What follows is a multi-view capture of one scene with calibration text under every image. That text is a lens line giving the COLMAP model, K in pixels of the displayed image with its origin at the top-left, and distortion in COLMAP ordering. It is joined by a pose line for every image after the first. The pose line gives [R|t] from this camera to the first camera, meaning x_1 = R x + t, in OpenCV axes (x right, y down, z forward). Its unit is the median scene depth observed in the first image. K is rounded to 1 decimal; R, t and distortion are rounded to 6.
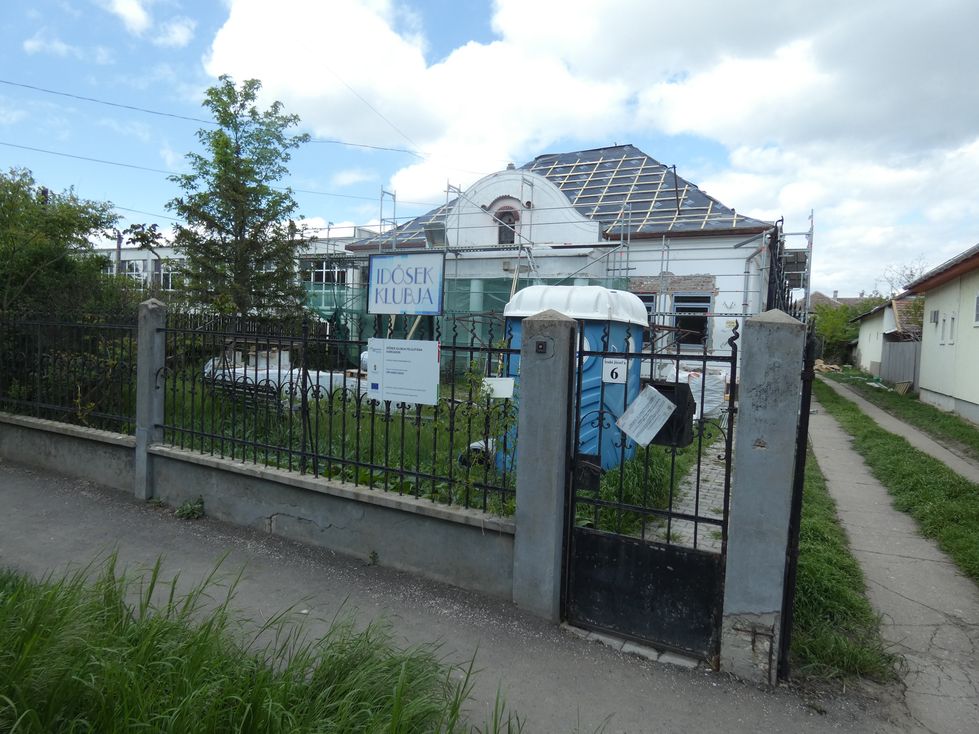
lens RADIAL K [[561.2, 0, 489.5], [0, 561.2, 367.0], [0, 0, 1]] dist [0.002950, -0.020420]
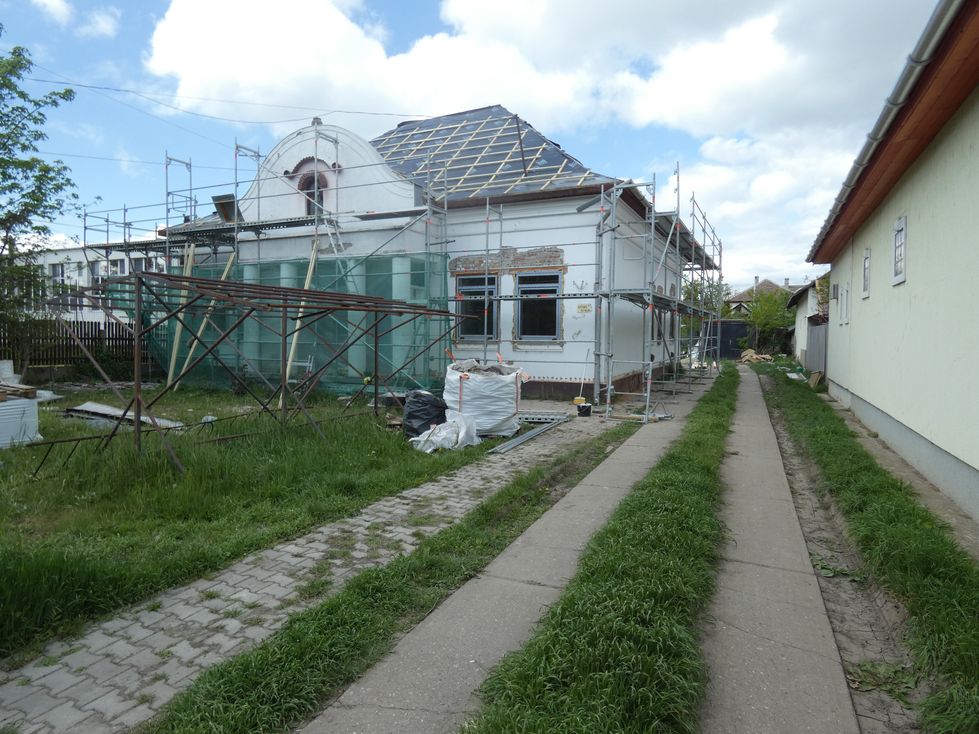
lens RADIAL K [[572.5, 0, 489.5], [0, 572.5, 367.0], [0, 0, 1]] dist [0.001574, -0.016599]
pose [[0.998642, -0.034116, 0.039379, 0.240508], [0.034159, 0.999416, -0.000420, 0.002327], [-0.039342, 0.001765, 0.999224, 0.174759]]
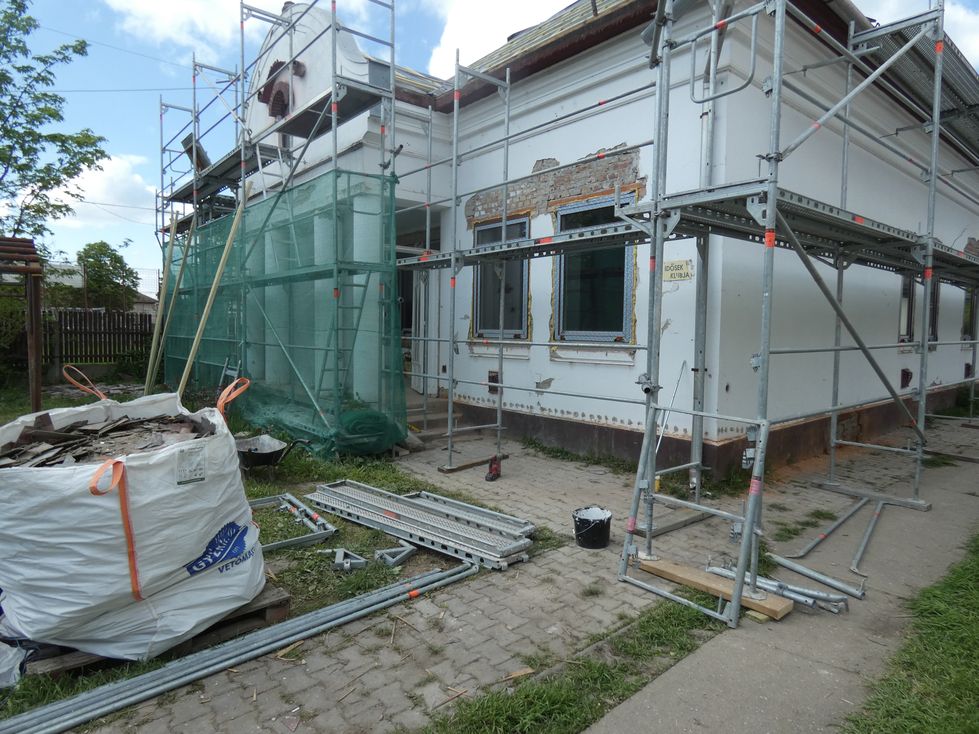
lens RADIAL K [[579.1, 0, 489.5], [0, 579.1, 367.0], [0, 0, 1]] dist [0.001877, 0.001228]
pose [[0.923194, -0.005388, -0.384296, 0.424682], [0.005462, 0.999985, -0.000898, -0.014525], [0.384295, -0.001270, 0.923209, 0.565234]]
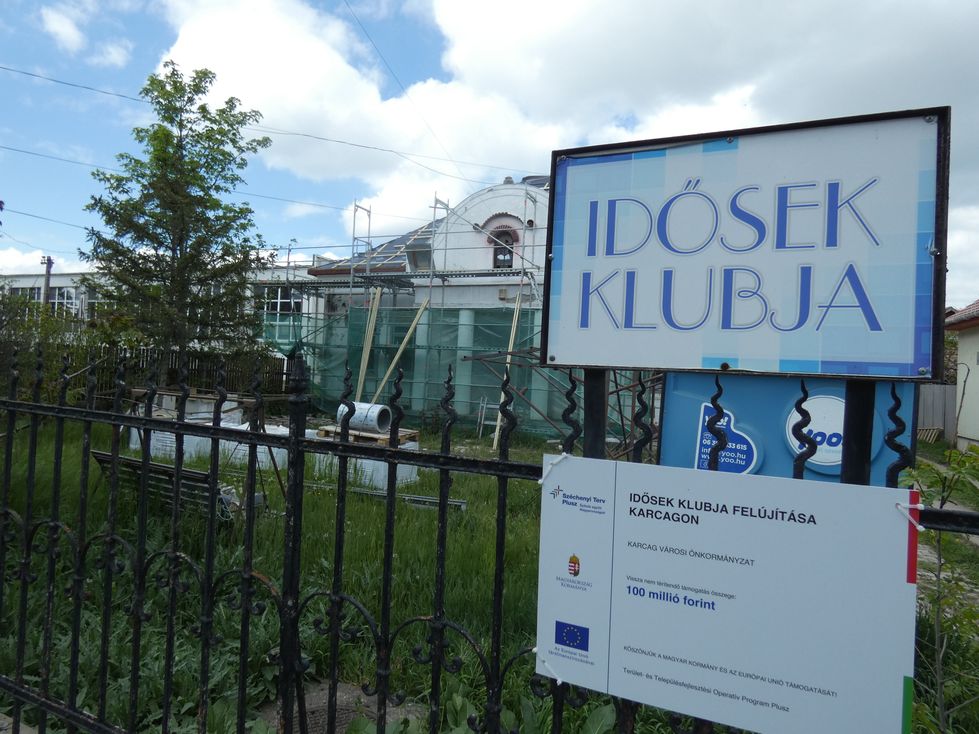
lens RADIAL K [[570.2, 0, 489.5], [0, 570.2, 367.0], [0, 0, 1]] dist [-0.025778, 0.000536]
pose [[0.997136, 0.006992, 0.075299, -0.054797], [-0.002245, 0.998014, -0.062947, -0.015832], [-0.075590, 0.062598, 0.995172, 0.150406]]
